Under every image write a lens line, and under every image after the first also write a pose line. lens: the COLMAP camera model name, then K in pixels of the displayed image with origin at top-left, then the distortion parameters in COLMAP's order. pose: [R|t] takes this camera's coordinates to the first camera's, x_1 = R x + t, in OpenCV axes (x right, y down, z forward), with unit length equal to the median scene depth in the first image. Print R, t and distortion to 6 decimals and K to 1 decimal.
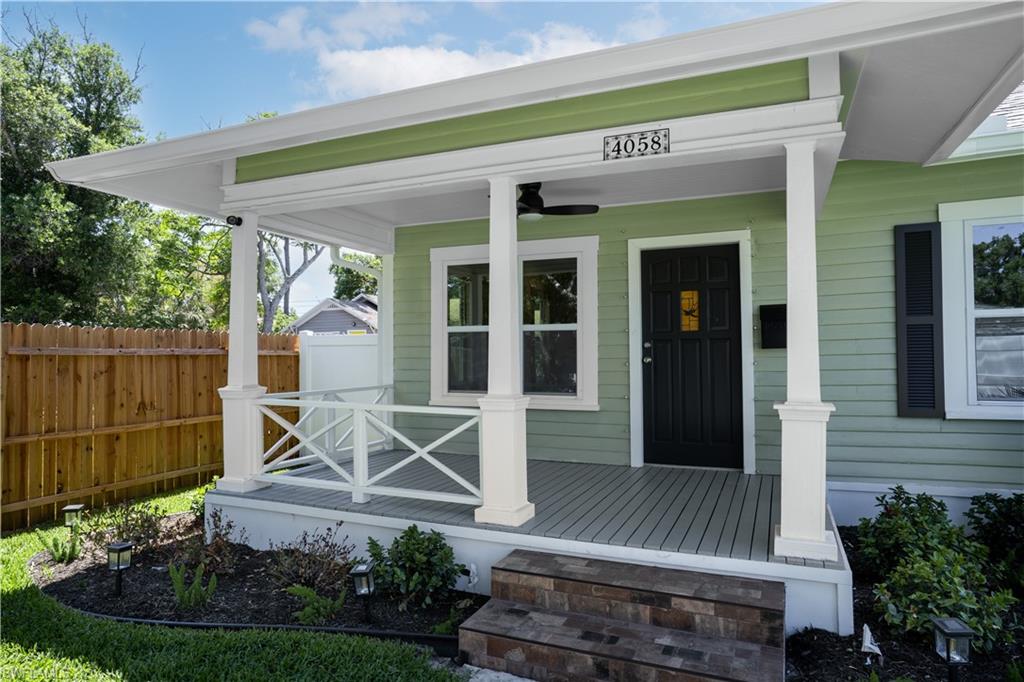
lens RADIAL K [[612.3, 0, 512.0], [0, 612.3, 341.0], [0, 0, 1]] dist [-0.023135, 0.000636]
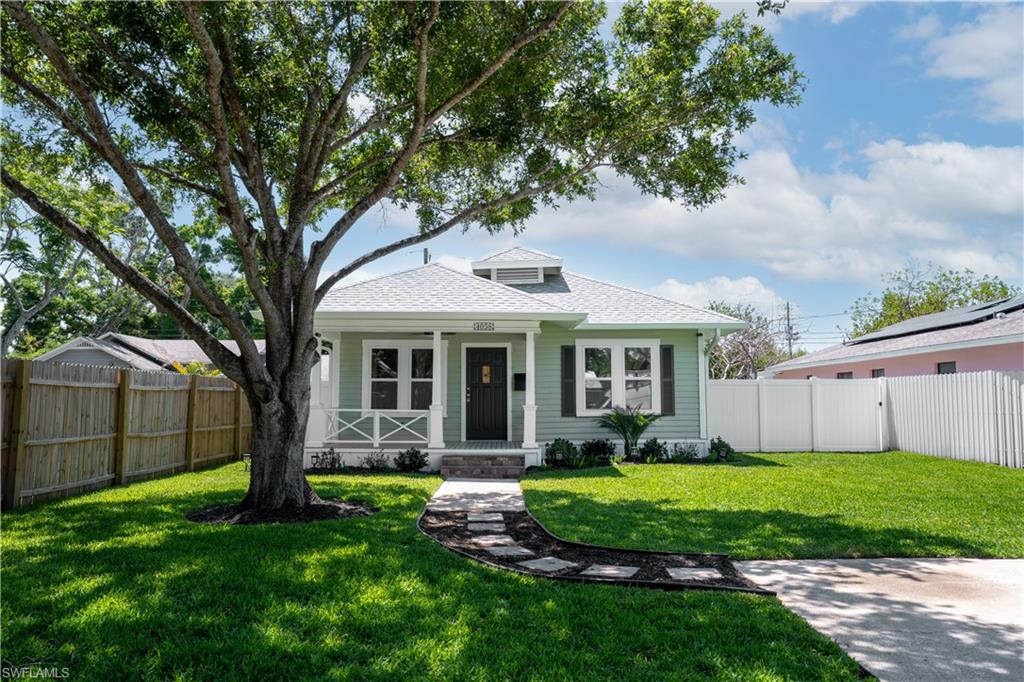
lens RADIAL K [[774.2, 0, 512.0], [0, 774.2, 341.0], [0, 0, 1]] dist [-0.002506, 0.002076]
pose [[0.911160, 0.038038, 0.410294, -0.846387], [-0.014665, 0.998093, -0.059967, -0.000171], [-0.411792, 0.048623, 0.909980, -1.760519]]
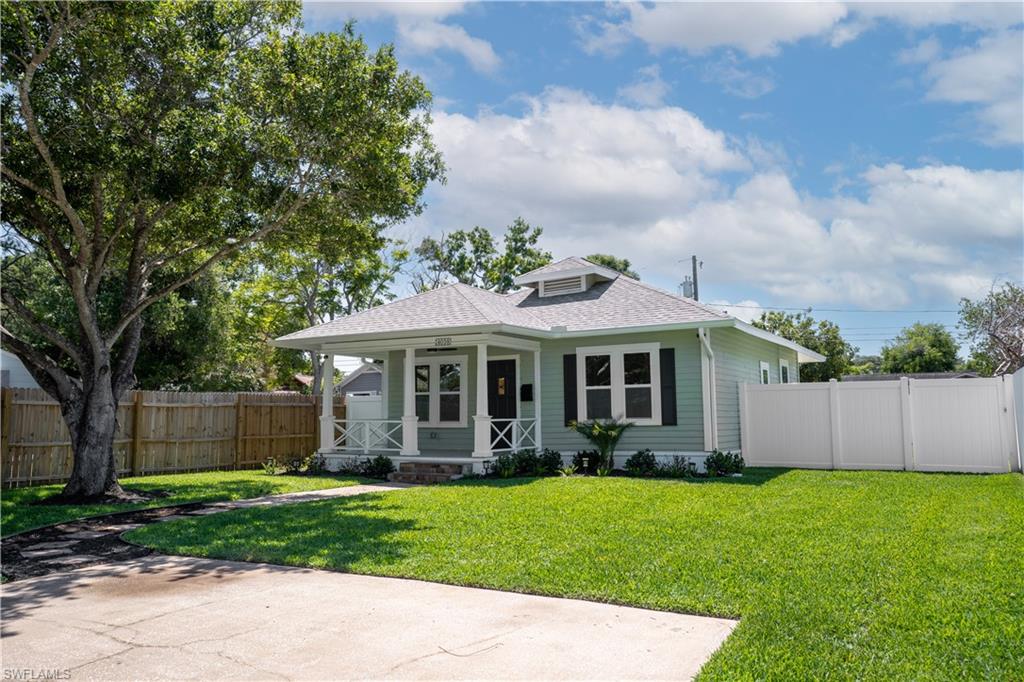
lens RADIAL K [[774.2, 0, 512.0], [0, 774.2, 341.0], [0, 0, 1]] dist [-0.002506, 0.002076]
pose [[0.993188, -0.014863, -0.115569, 0.689563], [0.006443, 0.997319, -0.072894, -0.003212], [0.116343, 0.071652, 0.990621, -2.068677]]
